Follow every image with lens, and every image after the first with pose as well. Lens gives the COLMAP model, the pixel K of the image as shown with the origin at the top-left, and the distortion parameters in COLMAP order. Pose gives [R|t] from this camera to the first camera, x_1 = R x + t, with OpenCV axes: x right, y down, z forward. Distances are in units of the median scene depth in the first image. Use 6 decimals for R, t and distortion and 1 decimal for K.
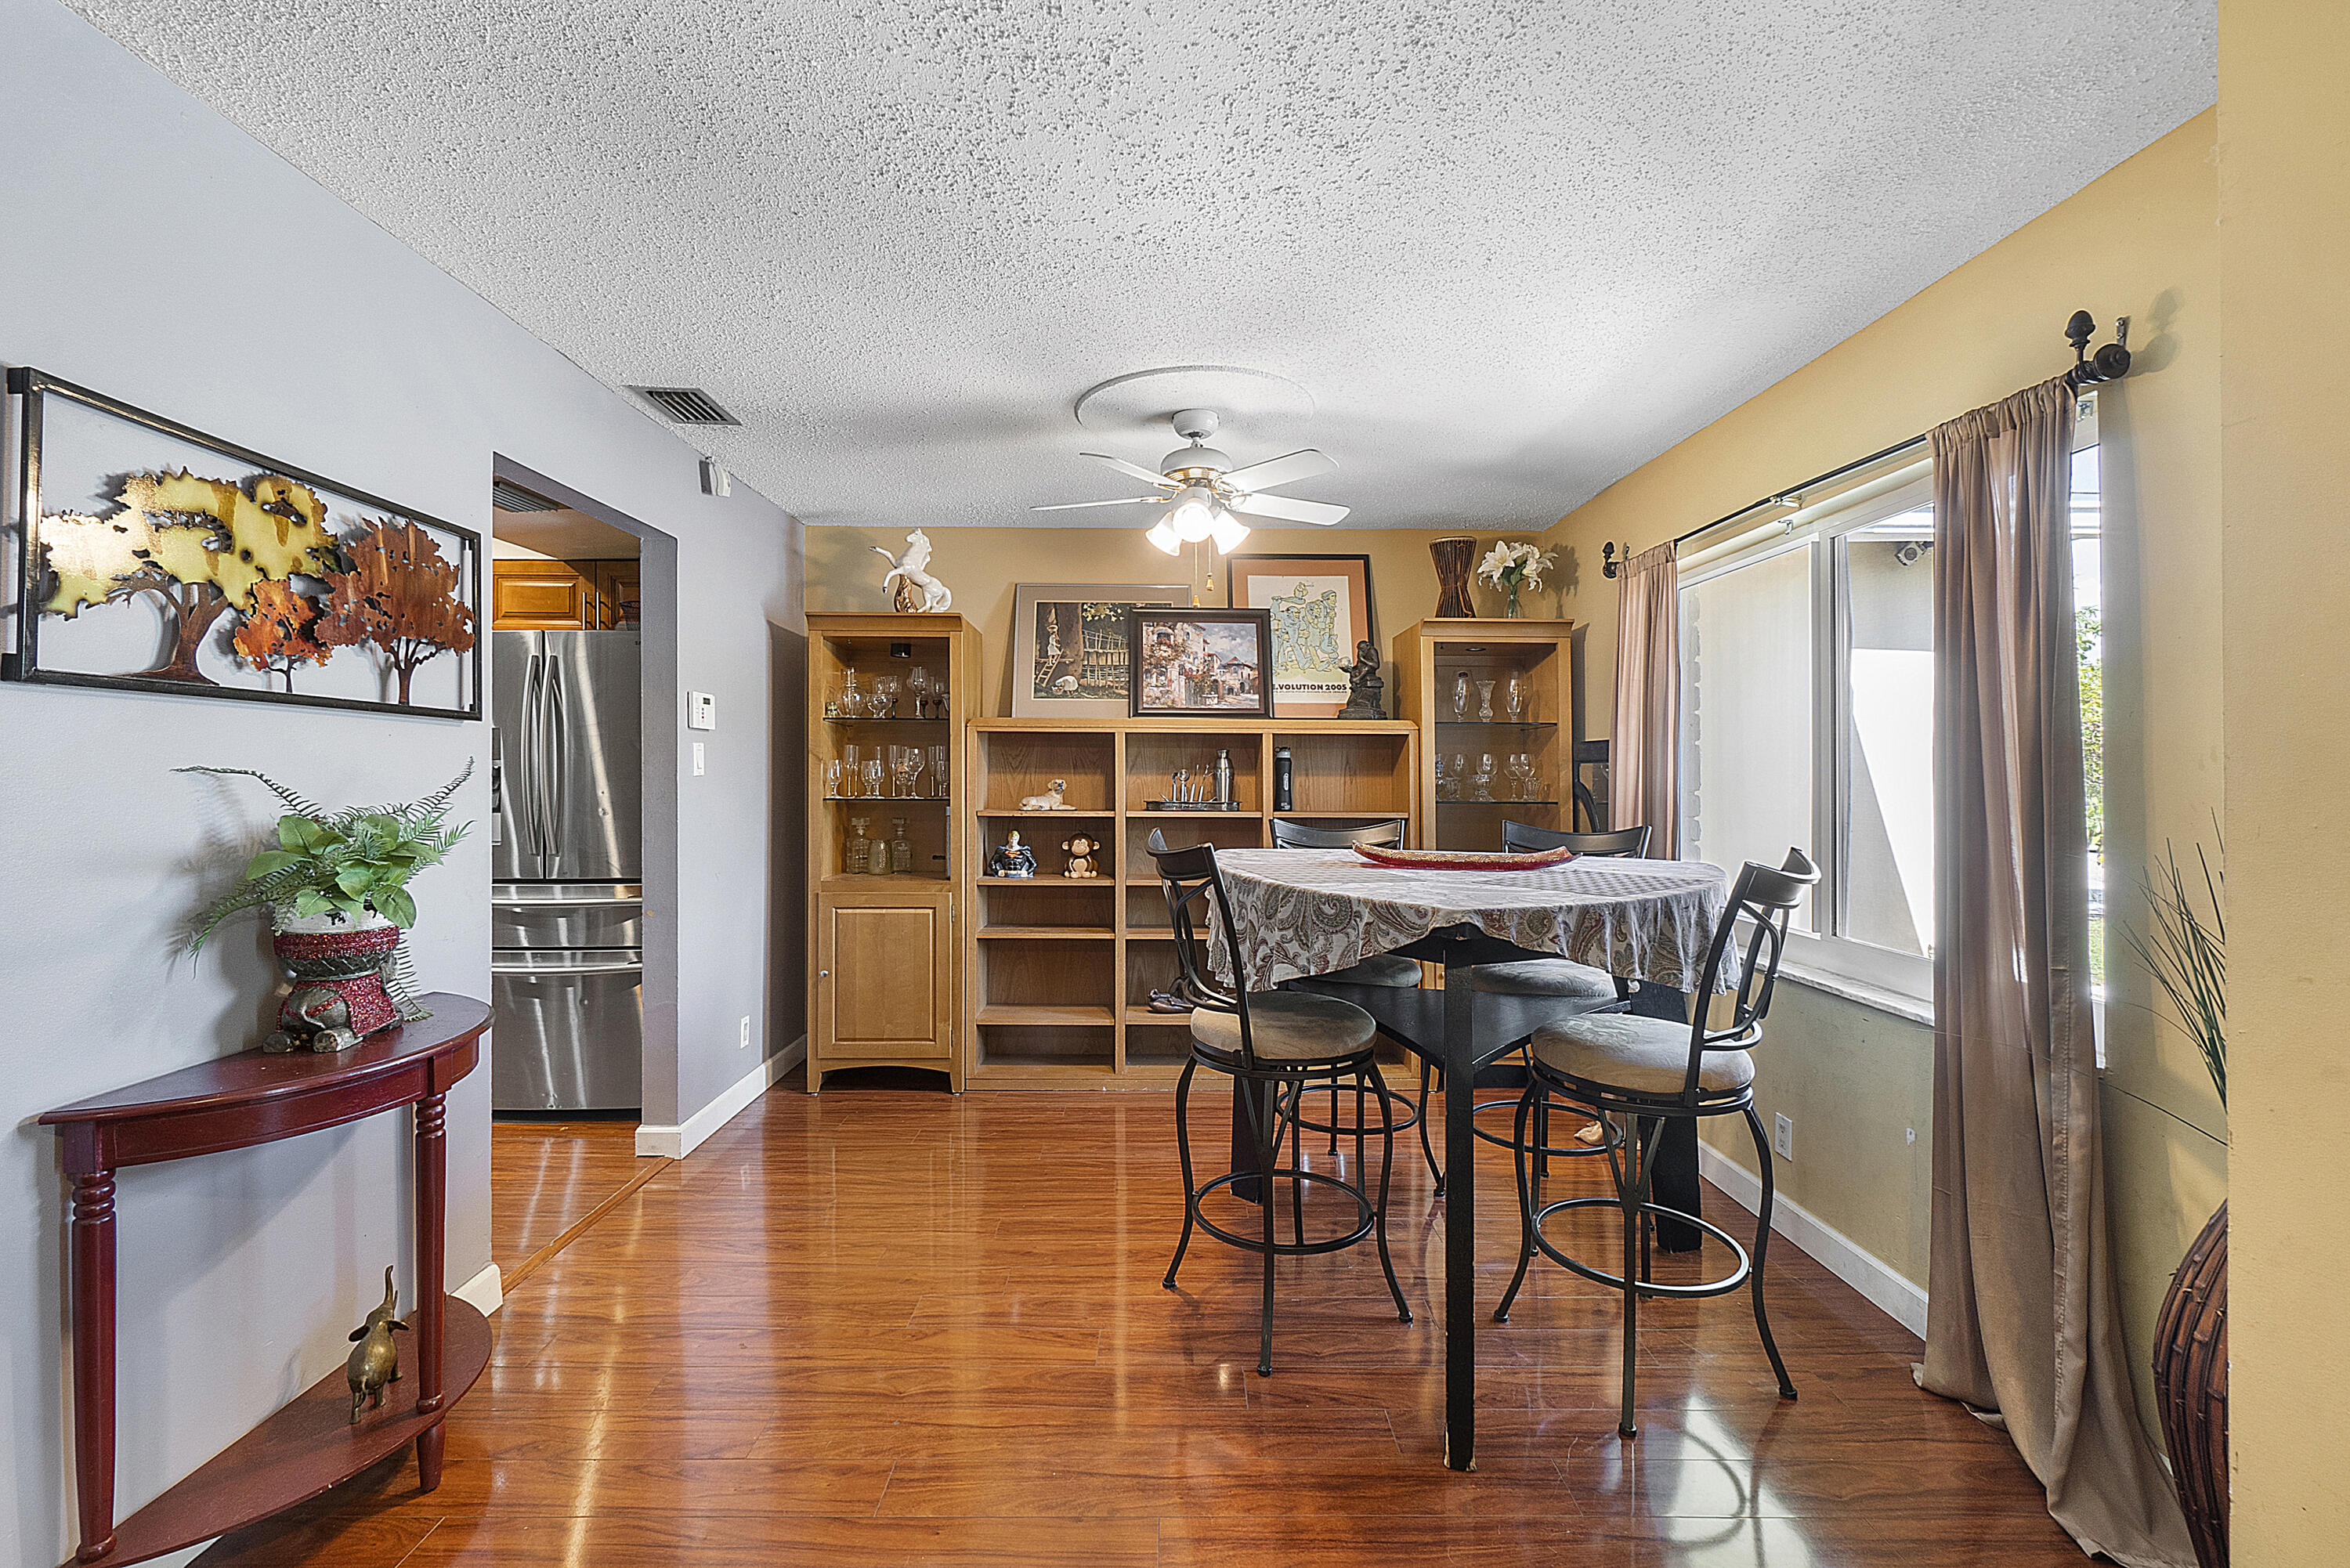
lens RADIAL K [[1009.6, 0, 1168.1], [0, 1009.6, 780.5], [0, 0, 1]] dist [-0.004905, 0.000336]
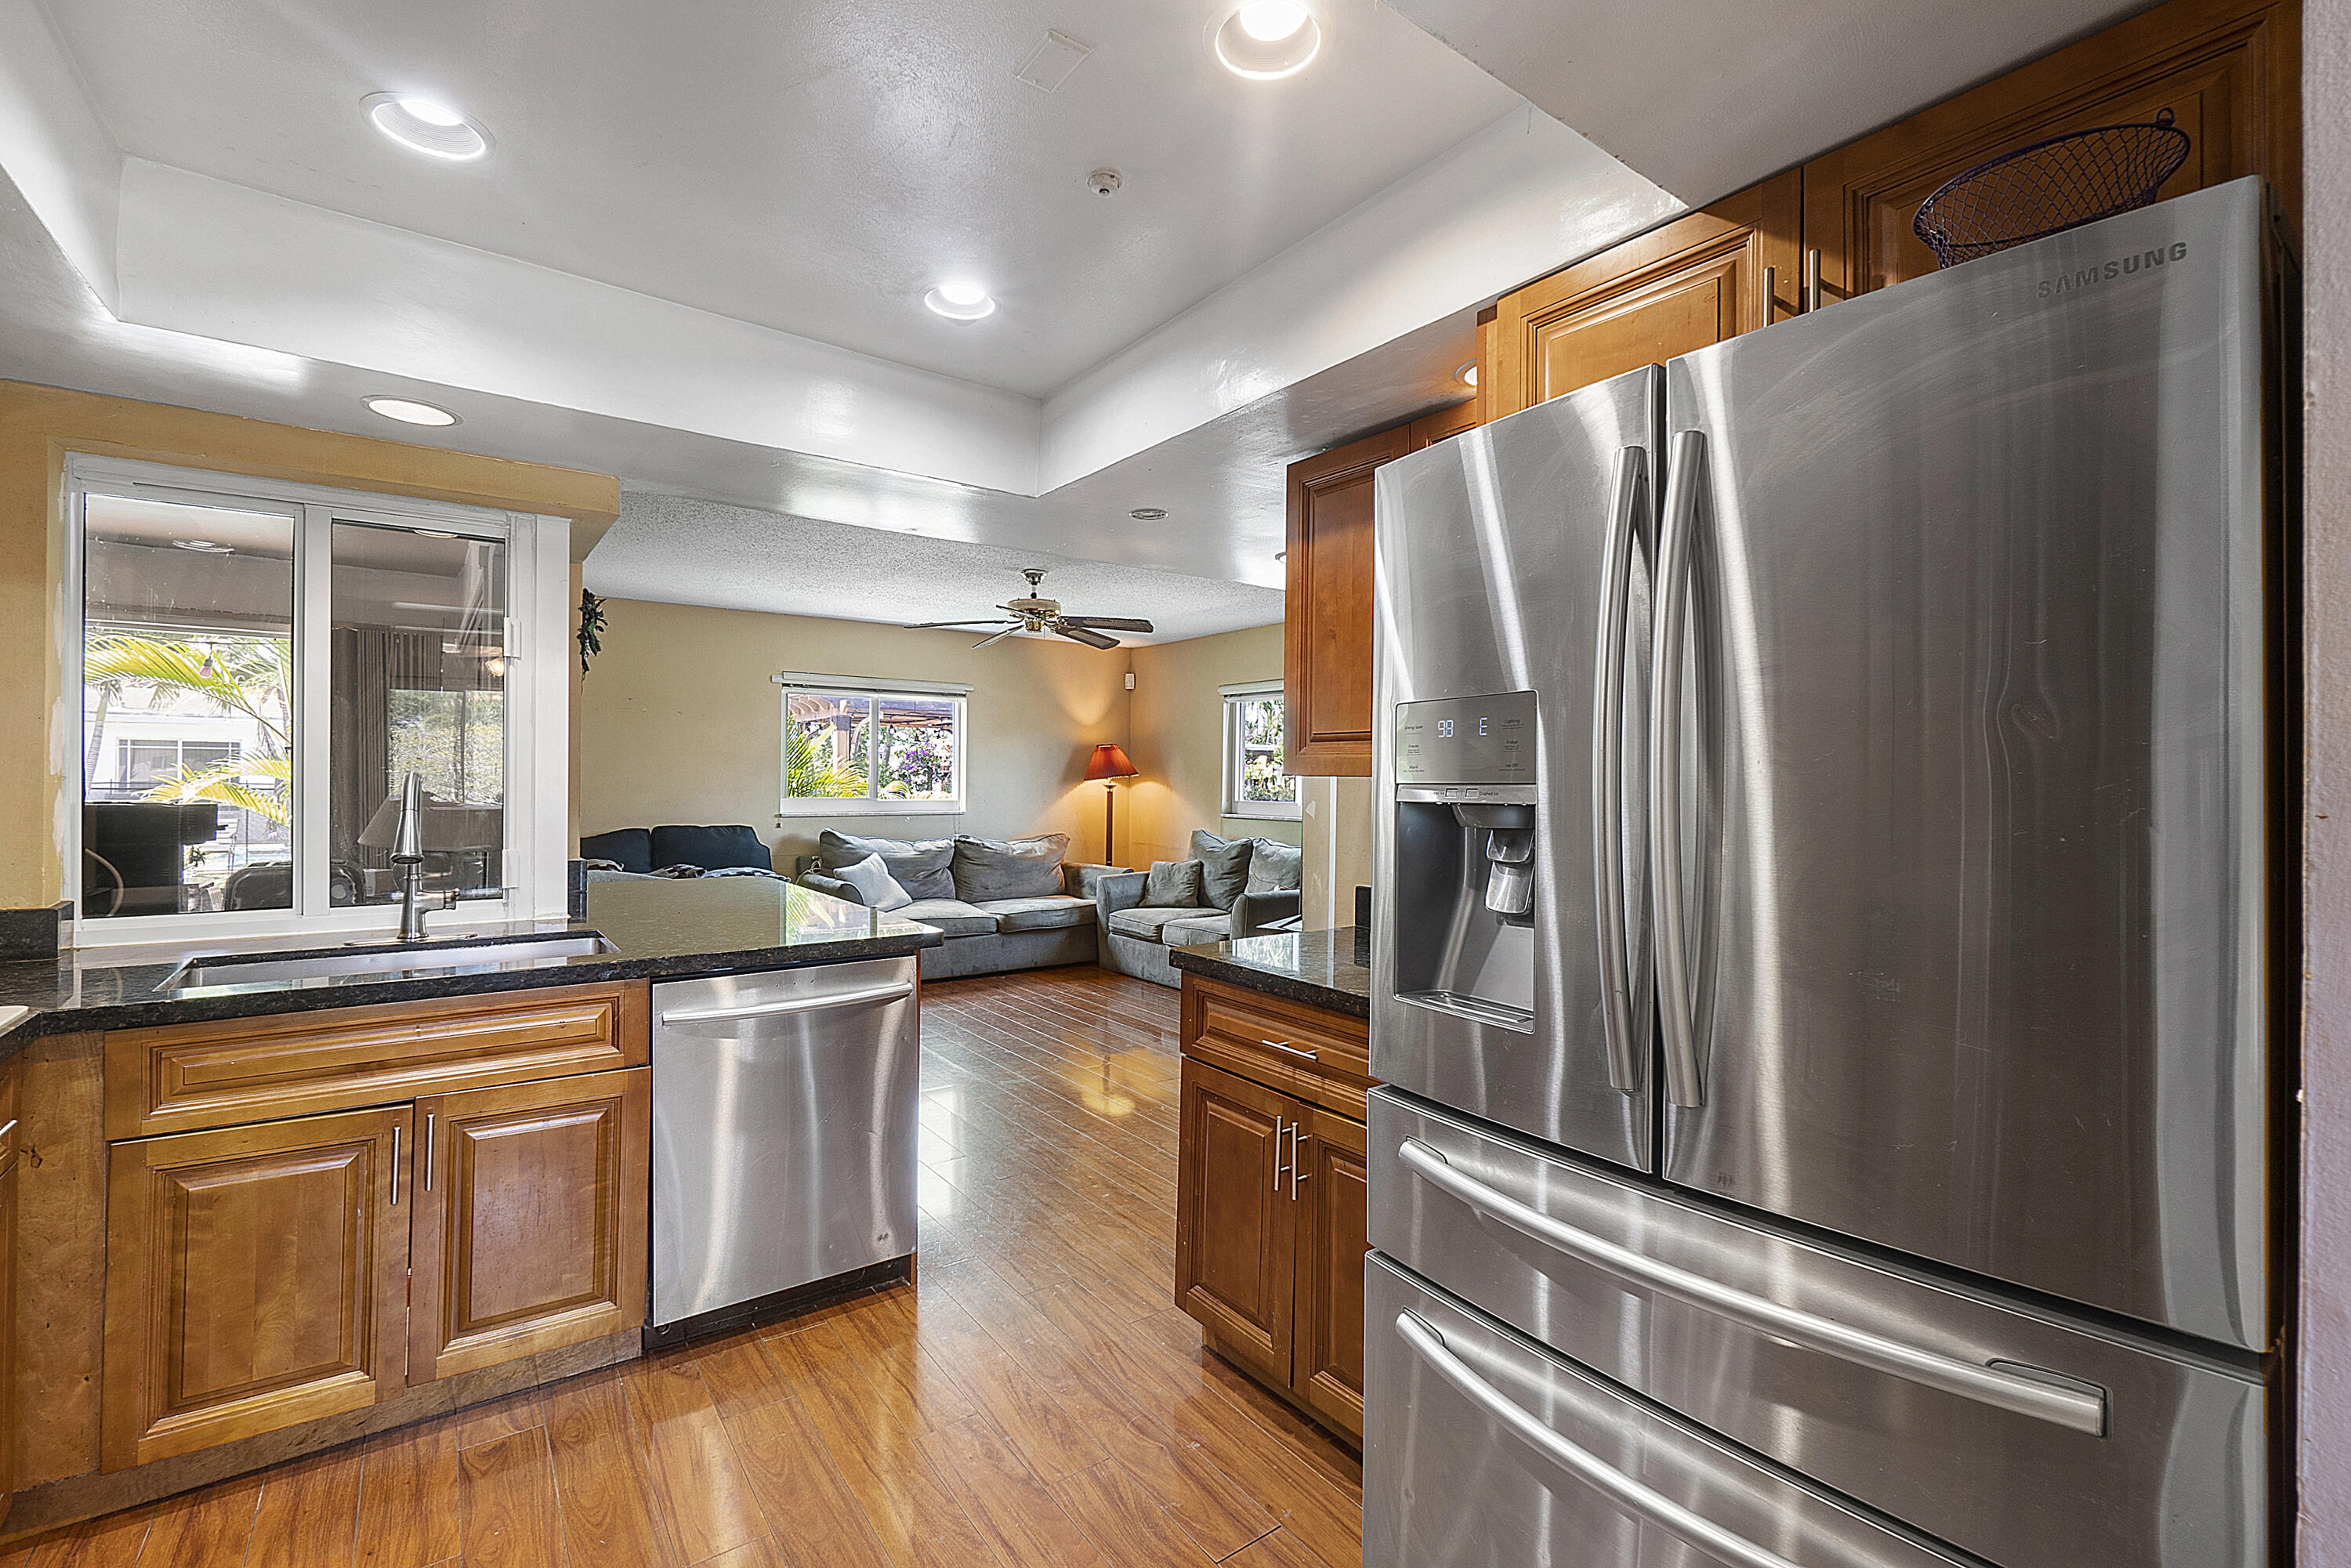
lens RADIAL K [[1010.0, 0, 1168.6], [0, 1010.0, 780.5], [0, 0, 1]] dist [-0.004905, 0.000336]
pose [[0.582240, 0.002531, -0.813013, -0.376162], [-0.007527, 0.999969, -0.002277, -0.013236], [0.812982, 0.007445, 0.582241, 0.586735]]
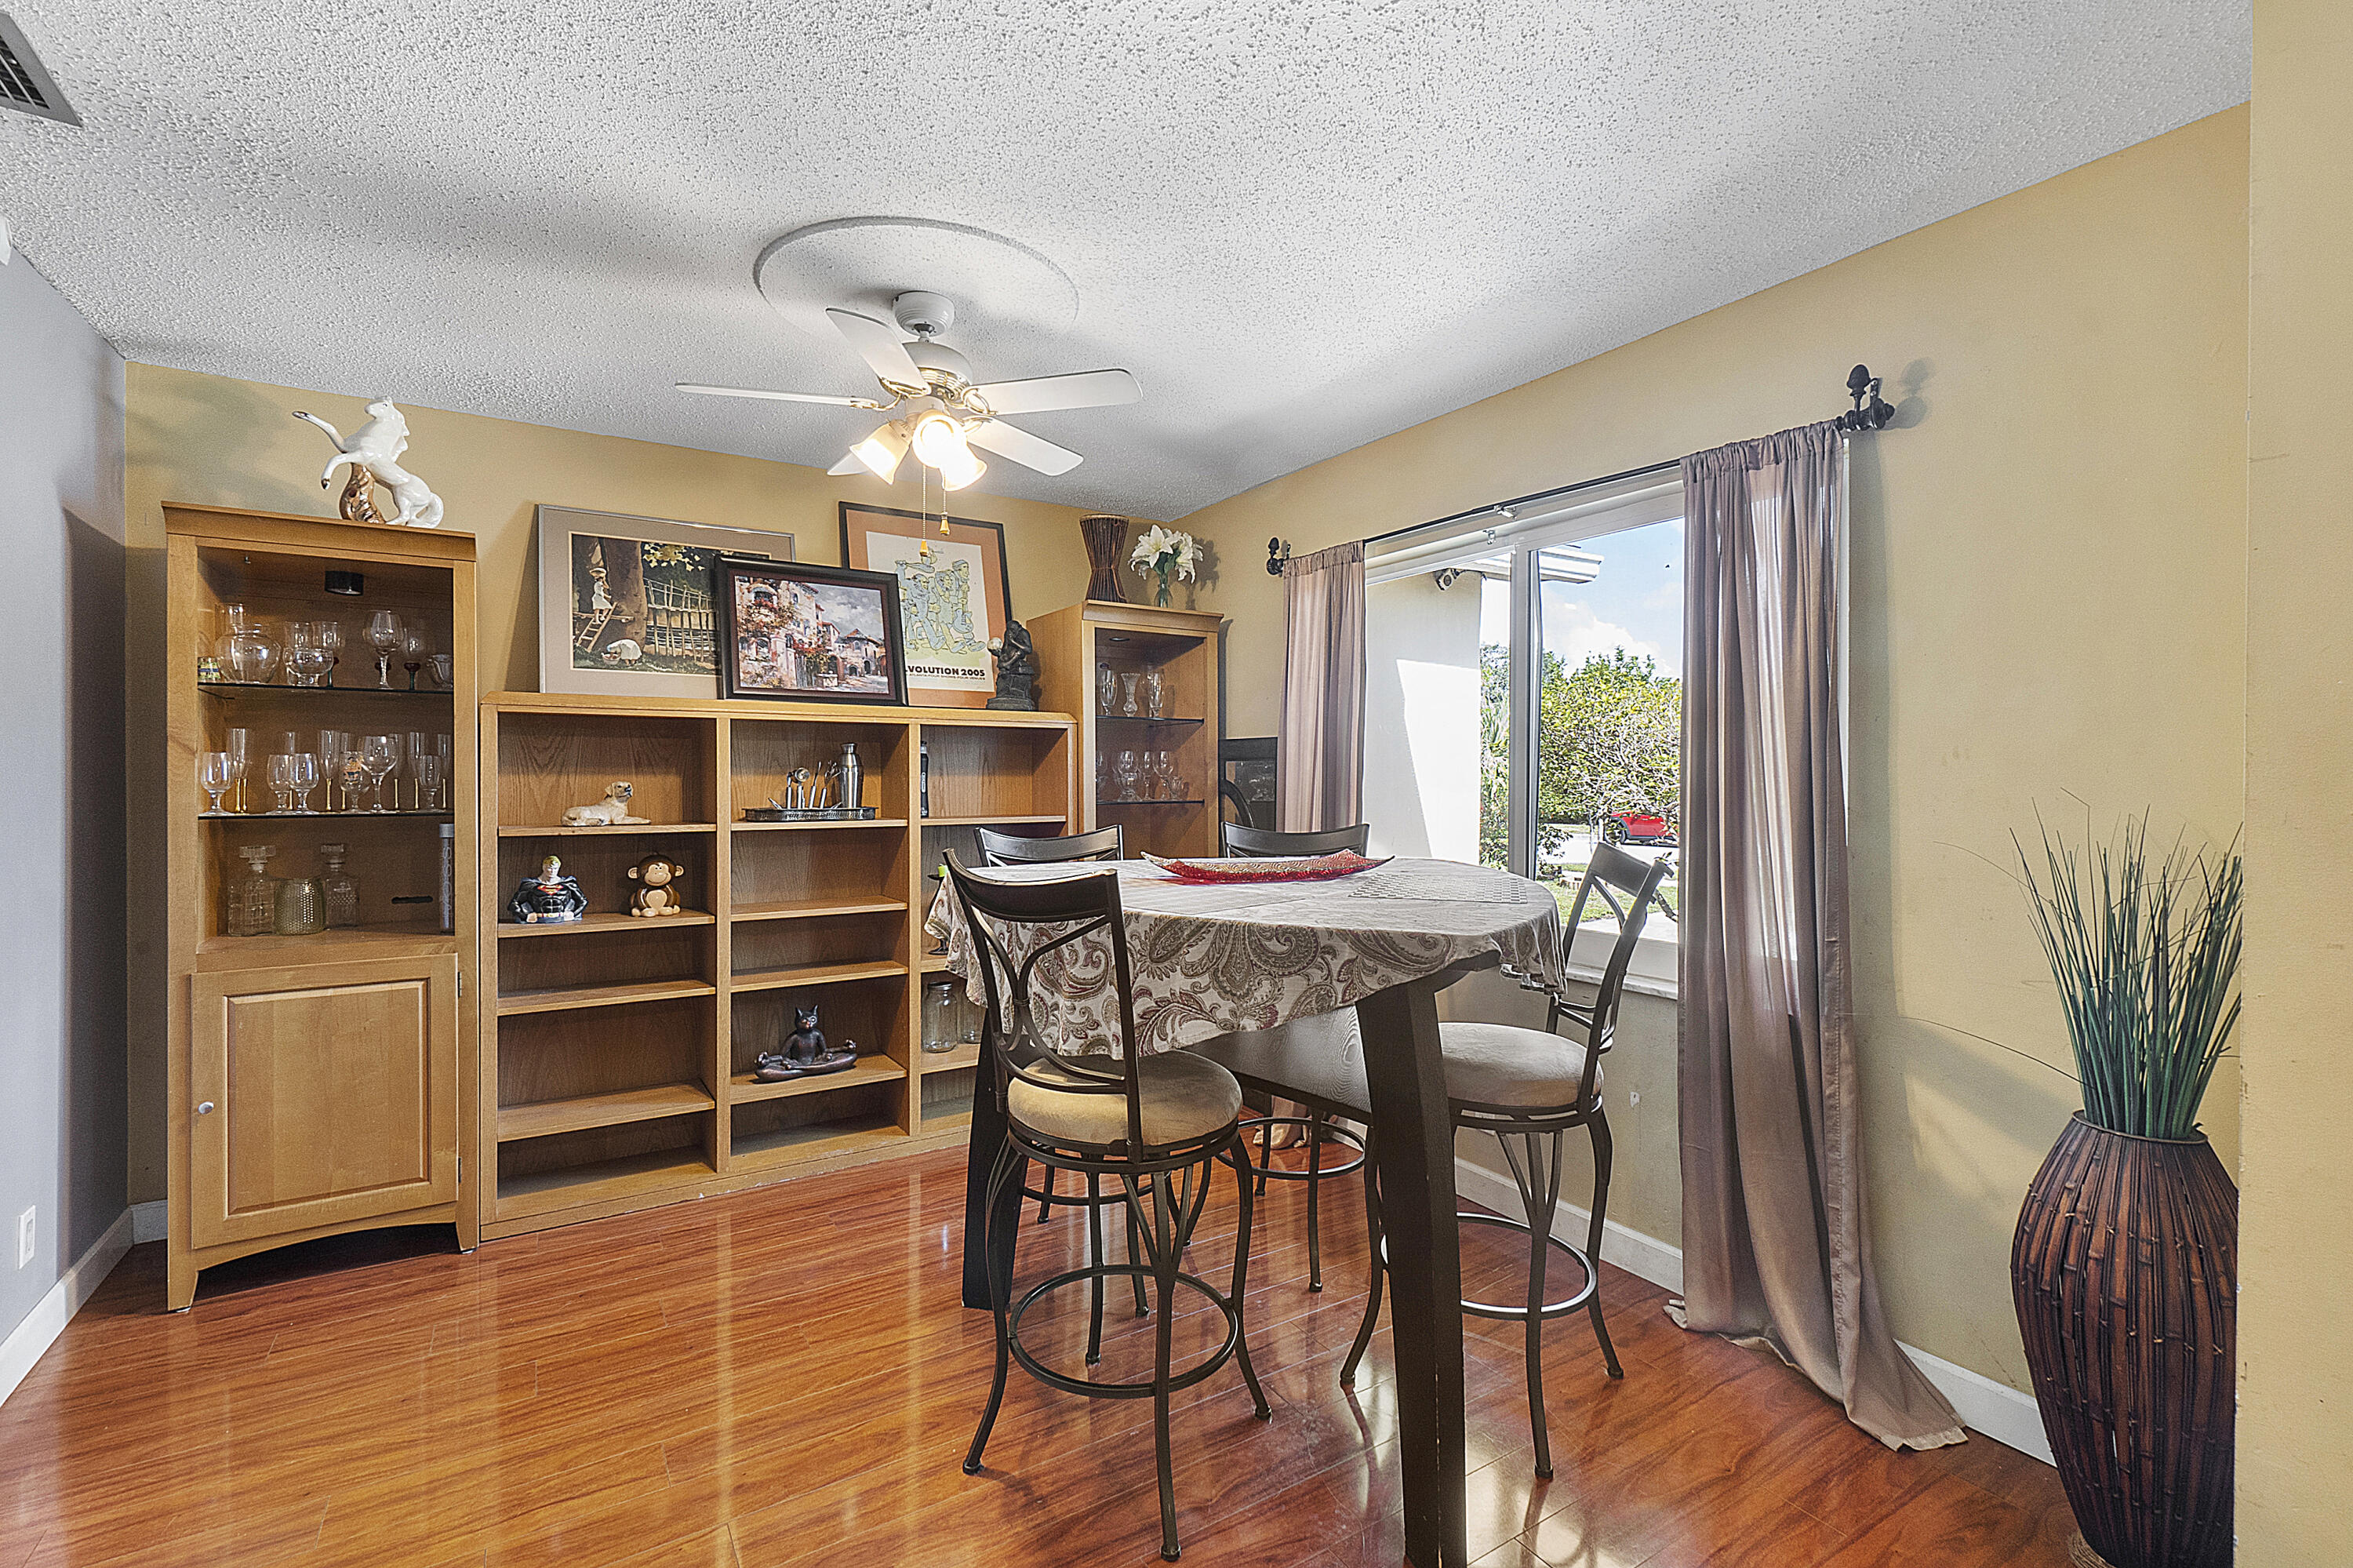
lens RADIAL K [[1020.3, 0, 1170.1], [0, 1020.3, 782.6], [0, 0, 1]] dist [-0.009199, 0.000534]
pose [[0.853868, -0.009267, 0.520407, -0.153709], [0.007414, 0.999957, 0.005642, -0.001784], [-0.520436, -0.000959, 0.853900, 0.175838]]
